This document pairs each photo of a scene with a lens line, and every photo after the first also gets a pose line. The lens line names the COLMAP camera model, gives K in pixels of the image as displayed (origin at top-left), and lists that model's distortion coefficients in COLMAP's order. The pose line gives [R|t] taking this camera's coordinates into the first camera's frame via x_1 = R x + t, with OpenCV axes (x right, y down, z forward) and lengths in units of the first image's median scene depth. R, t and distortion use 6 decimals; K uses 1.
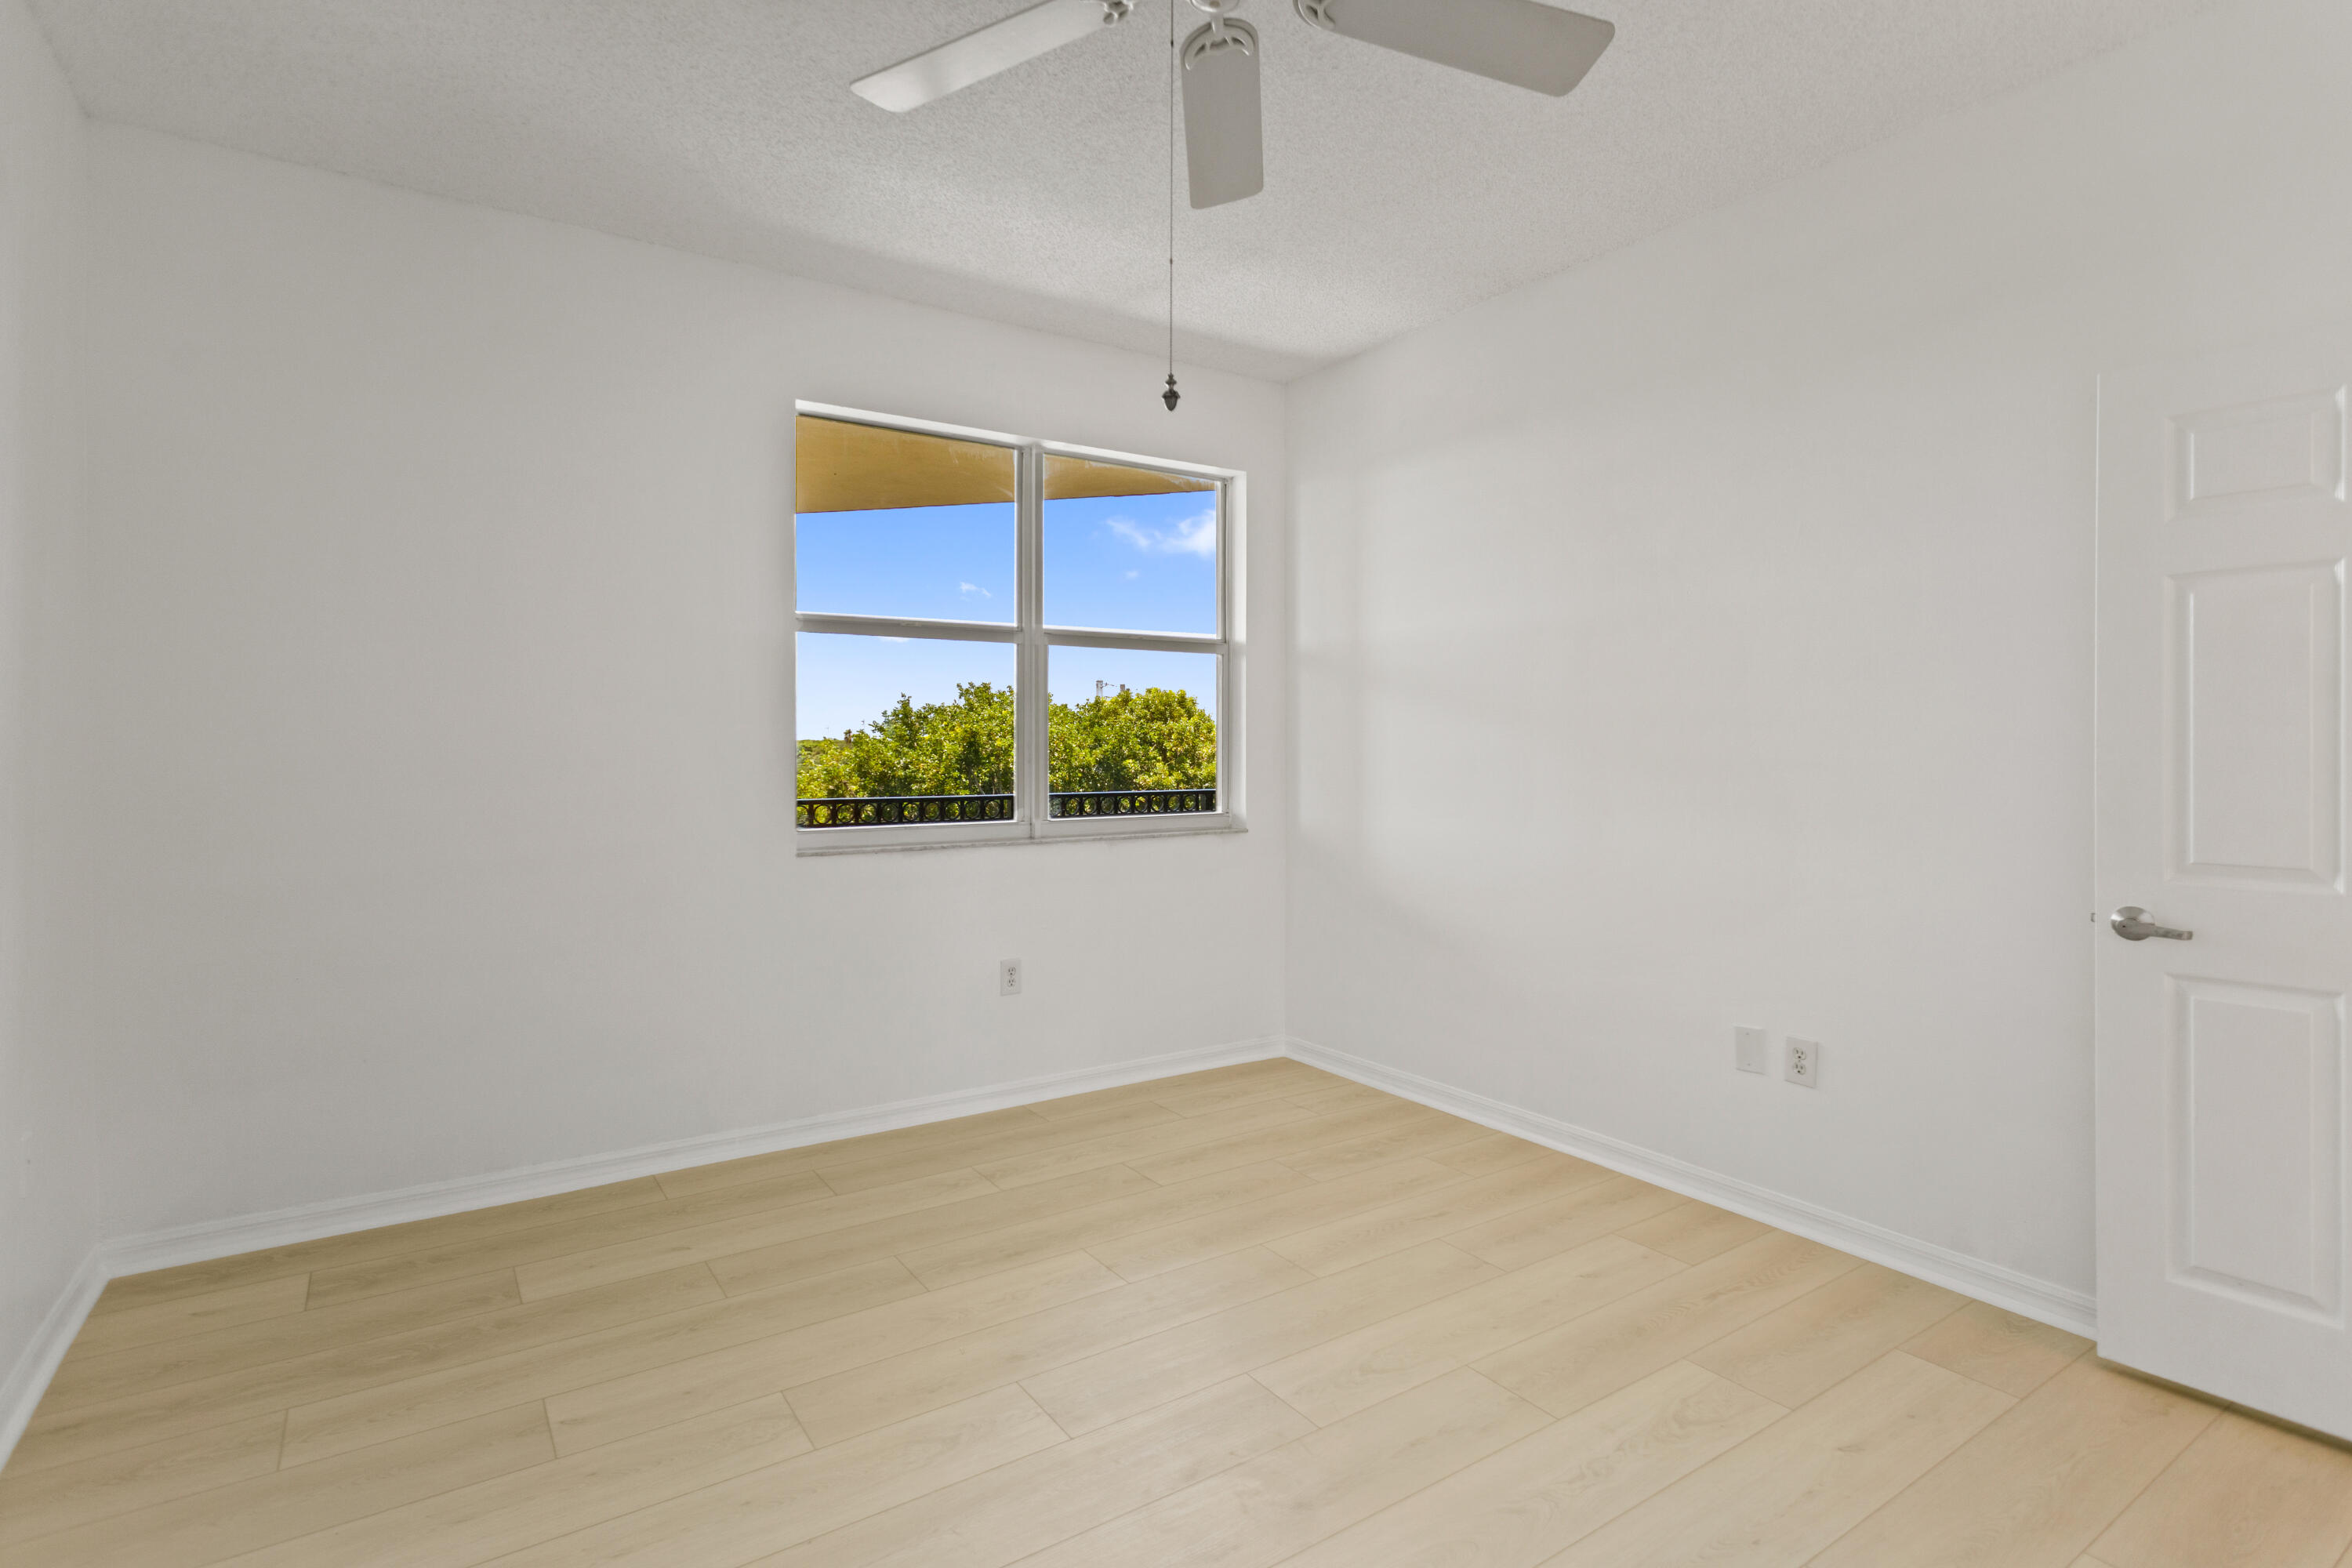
lens RADIAL K [[1179.3, 0, 1174.1], [0, 1179.3, 773.4], [0, 0, 1]] dist [-0.000097, -0.000232]
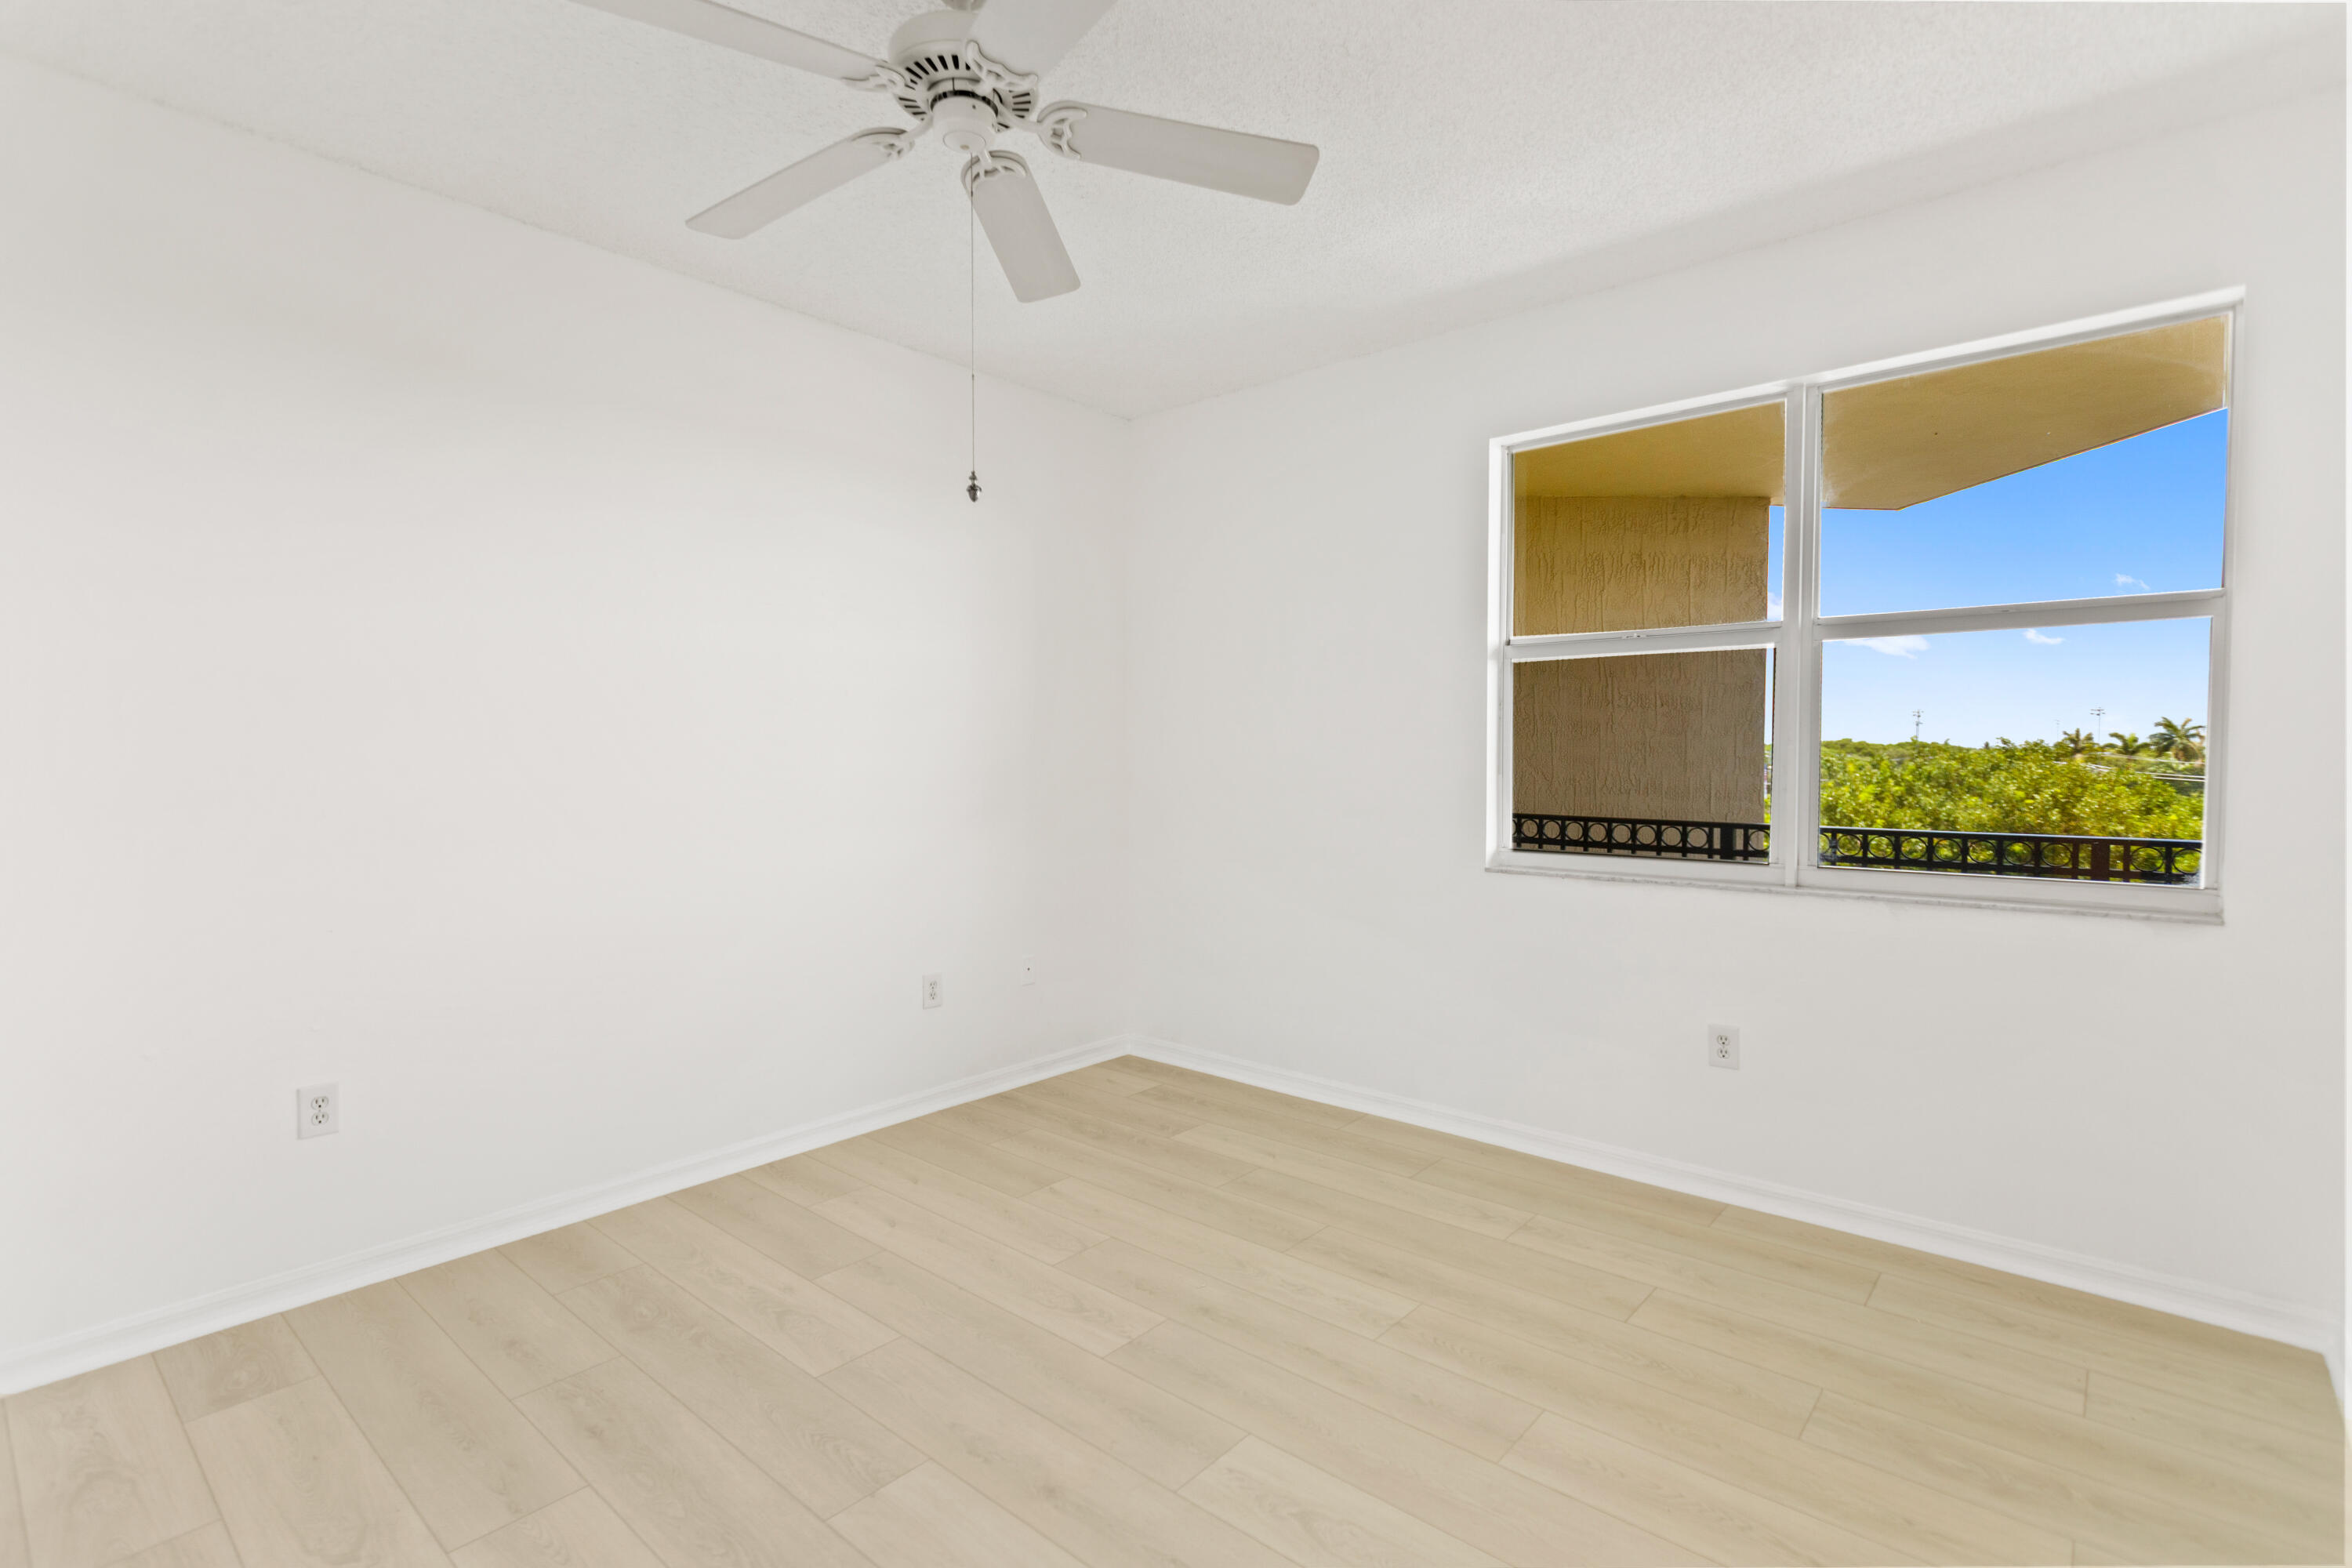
lens RADIAL K [[1150.8, 0, 1176.0], [0, 1150.8, 784.0], [0, 0, 1]] dist [-0.001233, 0.000232]
pose [[0.232908, 0.025647, -0.972160, 0.721992], [-0.027026, 0.999437, 0.019892, -0.025152], [0.972123, 0.021641, 0.233470, 0.551146]]
